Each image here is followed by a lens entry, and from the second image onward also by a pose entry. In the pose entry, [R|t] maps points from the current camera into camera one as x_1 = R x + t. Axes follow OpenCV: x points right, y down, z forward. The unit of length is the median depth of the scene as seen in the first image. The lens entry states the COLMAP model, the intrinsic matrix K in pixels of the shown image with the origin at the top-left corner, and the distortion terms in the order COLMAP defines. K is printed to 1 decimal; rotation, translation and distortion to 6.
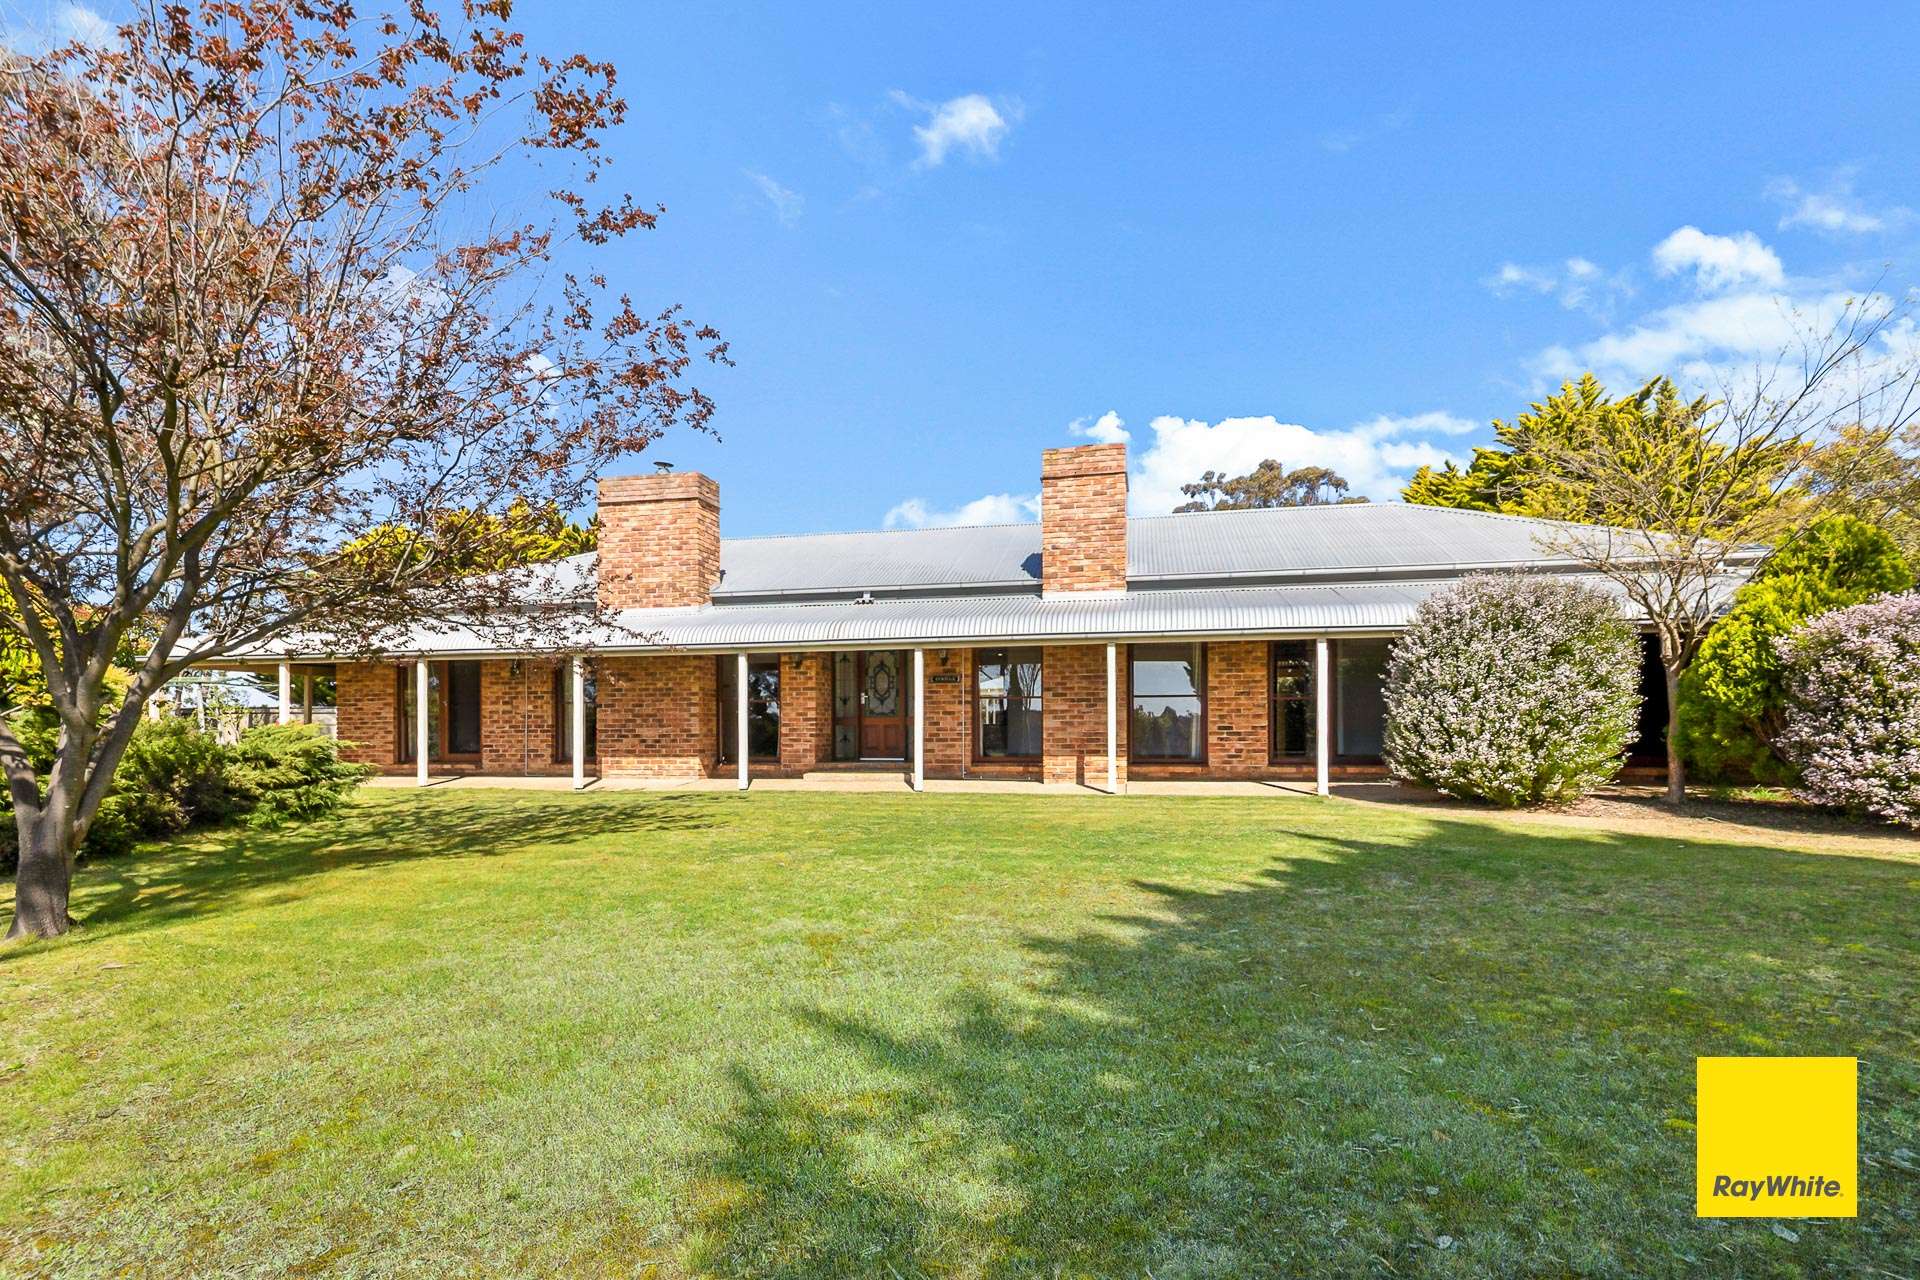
lens RADIAL K [[909.1, 0, 960.0], [0, 909.1, 640.0], [0, 0, 1]] dist [-0.004151, -0.000410]
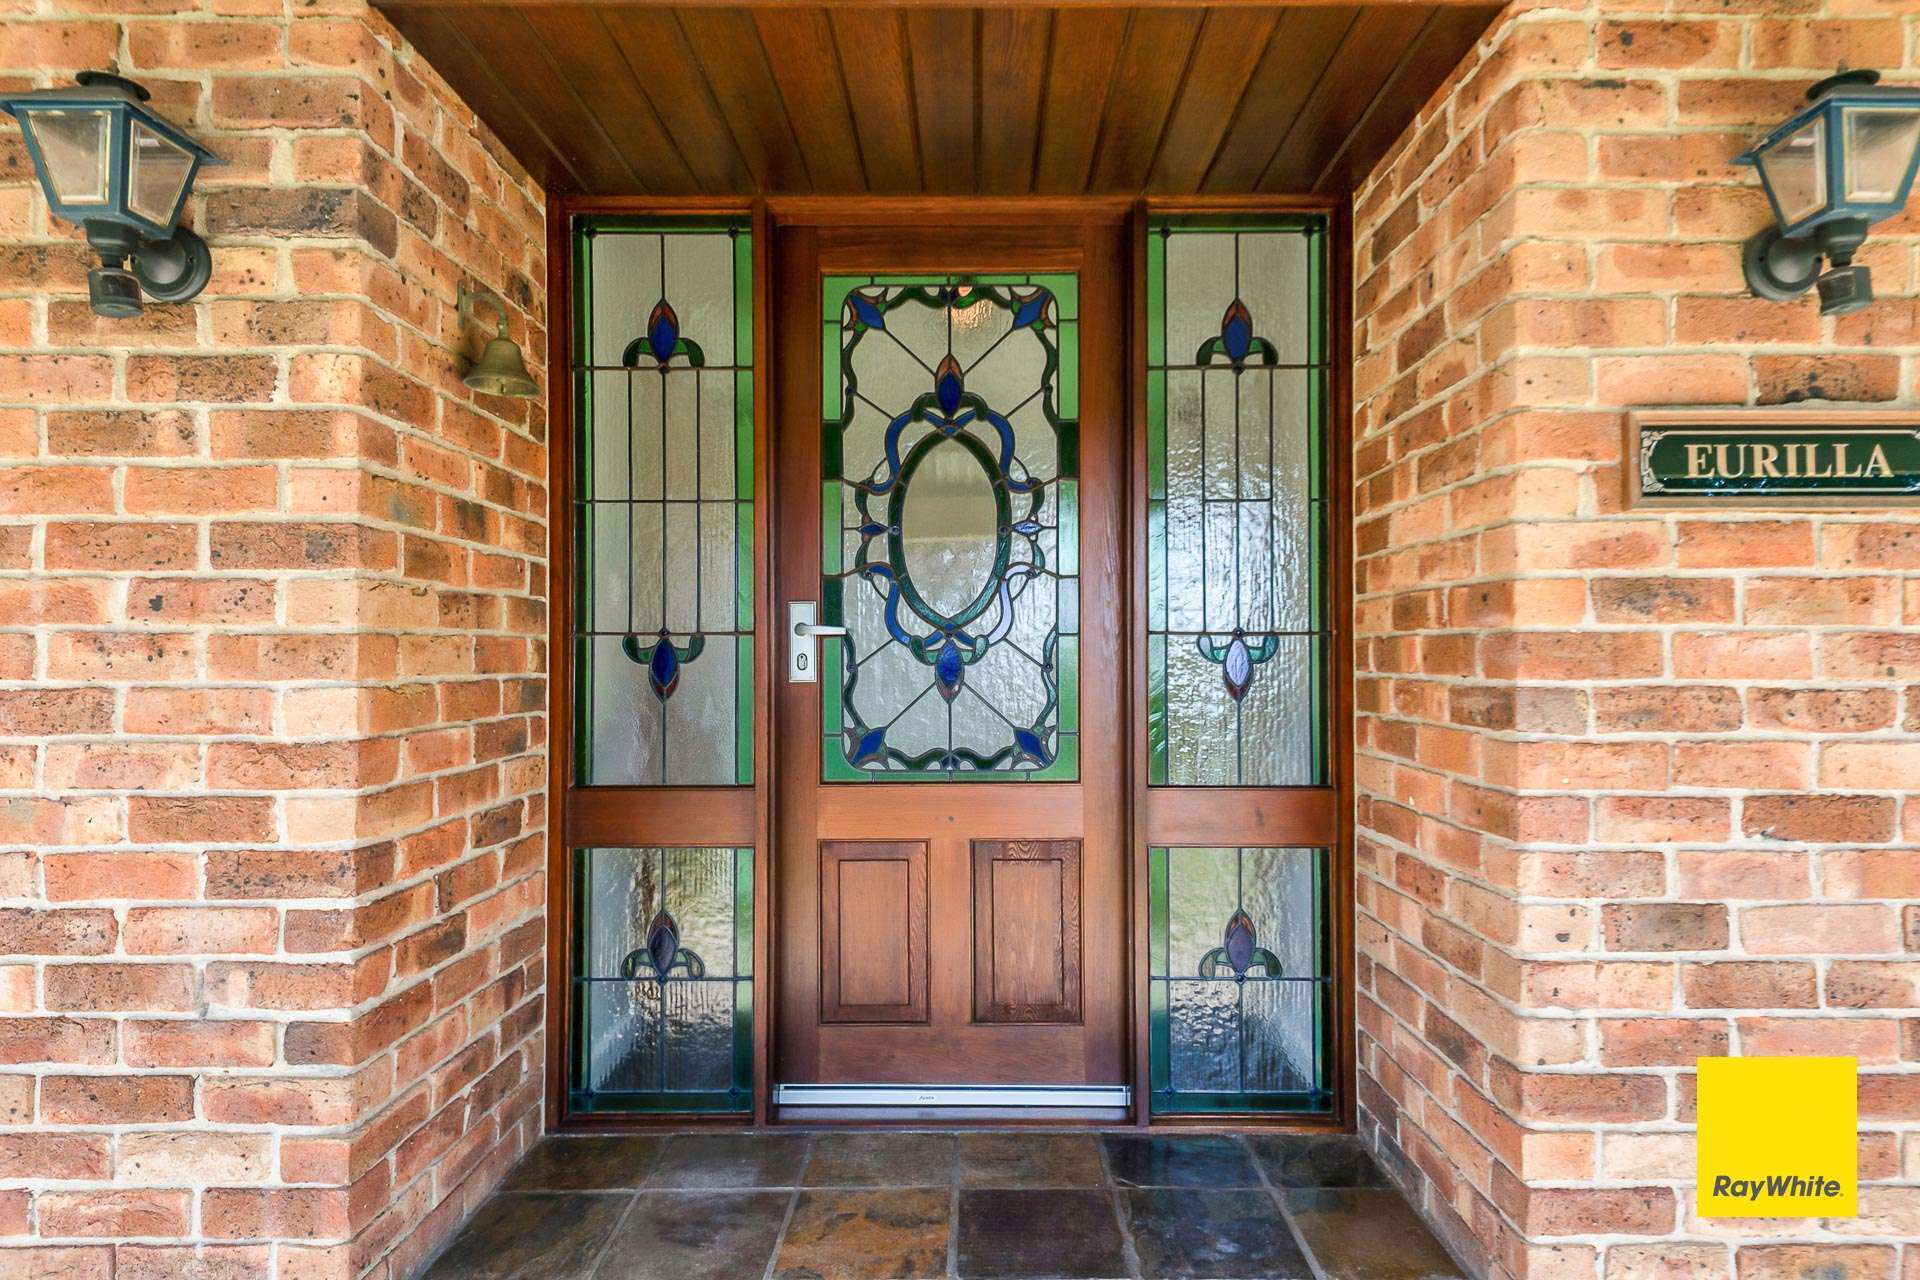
lens RADIAL K [[1055.8, 0, 960.8], [0, 1055.8, 552.7], [0, 0, 1]] dist [0.000389, 0.000057]
pose [[0.981684, 0.022782, 0.189147, -0.129839], [-0.021348, 0.999726, -0.009614, 0.059144], [-0.189314, 0.005400, 0.981902, 0.963874]]
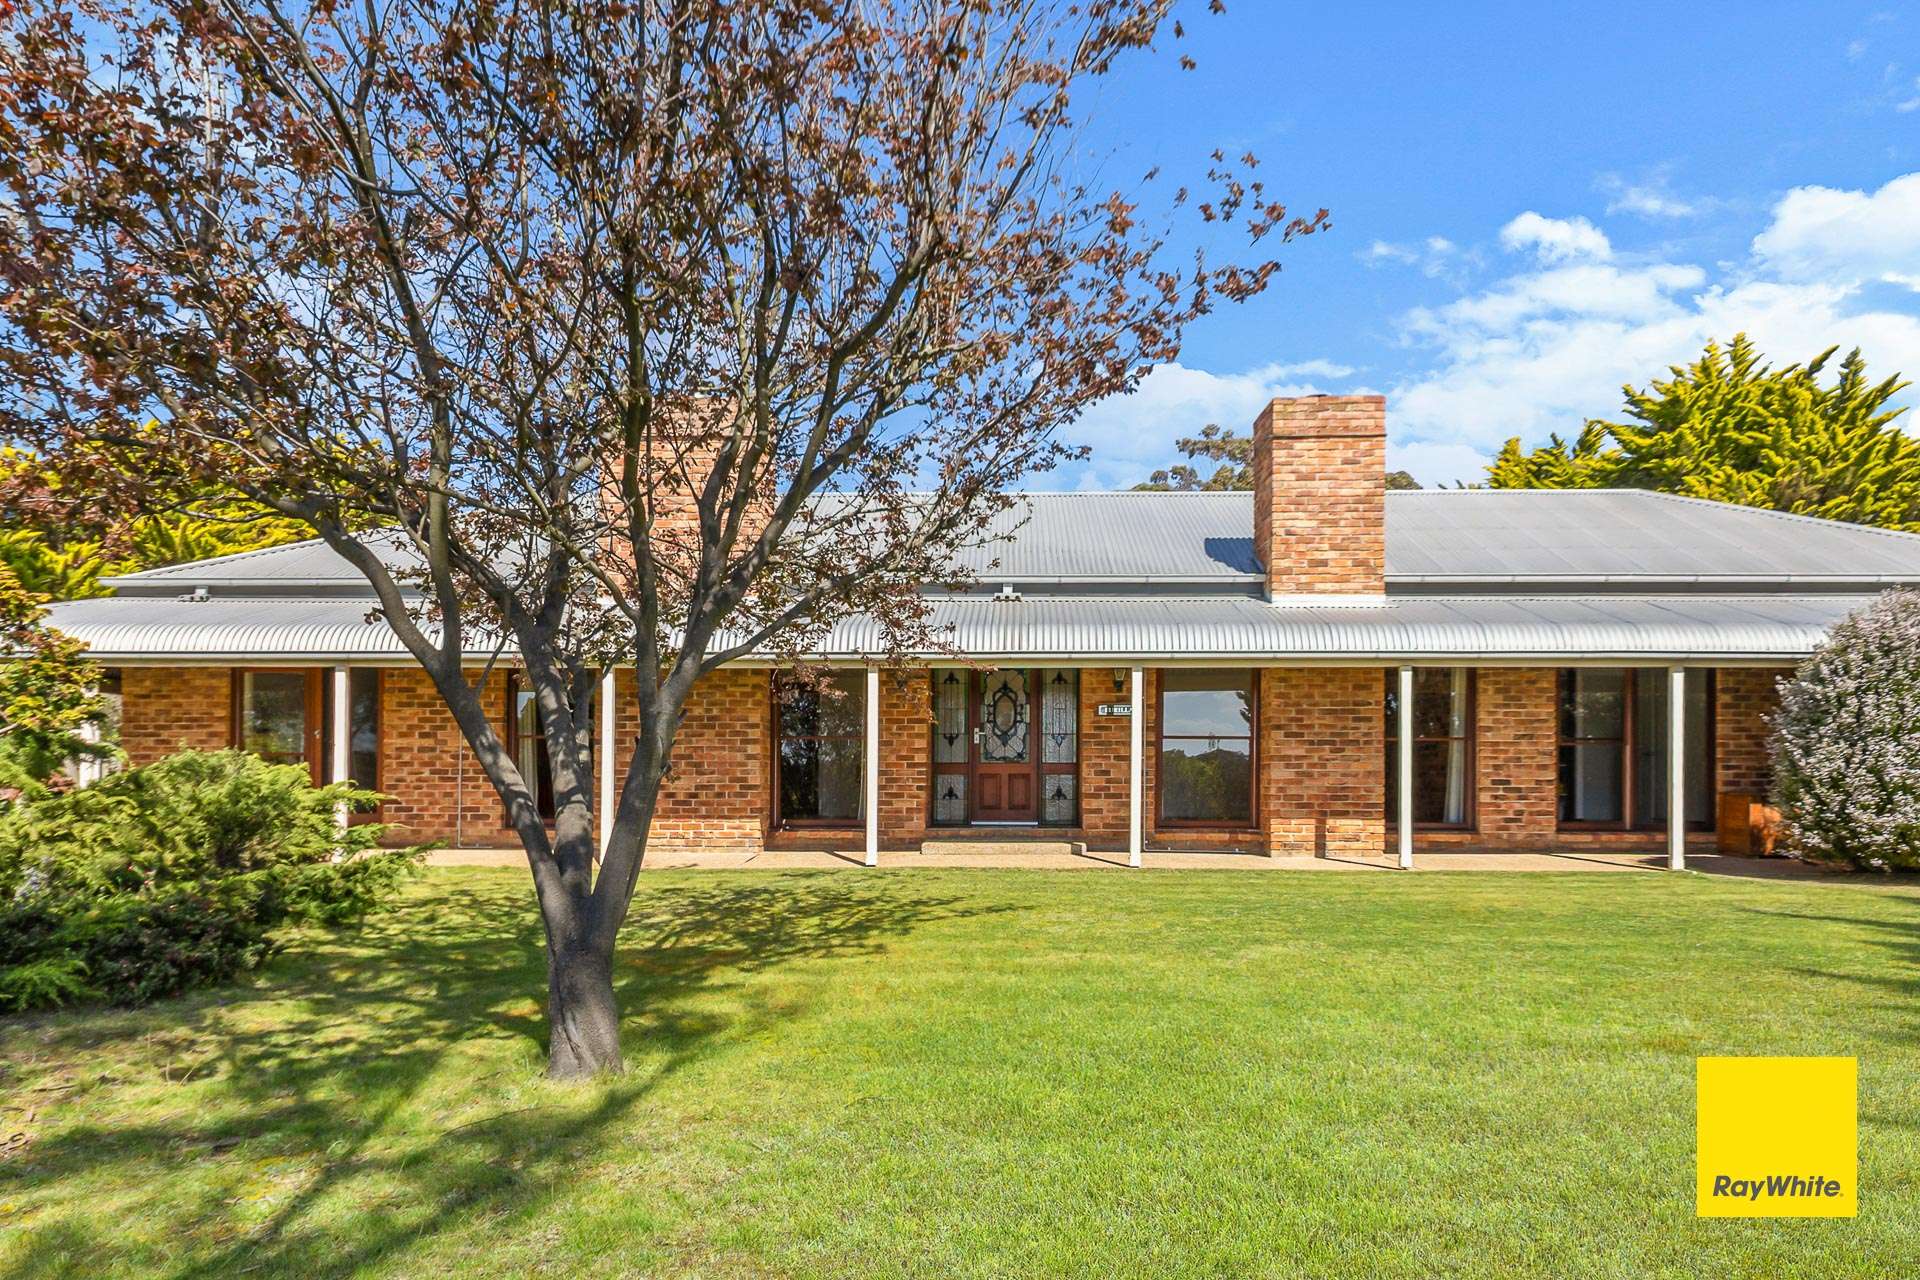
lens RADIAL K [[1337.9, 0, 960.0], [0, 1337.9, 640.0], [0, 0, 1]] dist [0.003404, 0.000903]
pose [[0.984665, 0.027162, 0.172330, -0.341032], [-0.024826, 0.999569, -0.015698, 0.007906], [-0.172682, 0.011179, 0.984914, -0.011889]]
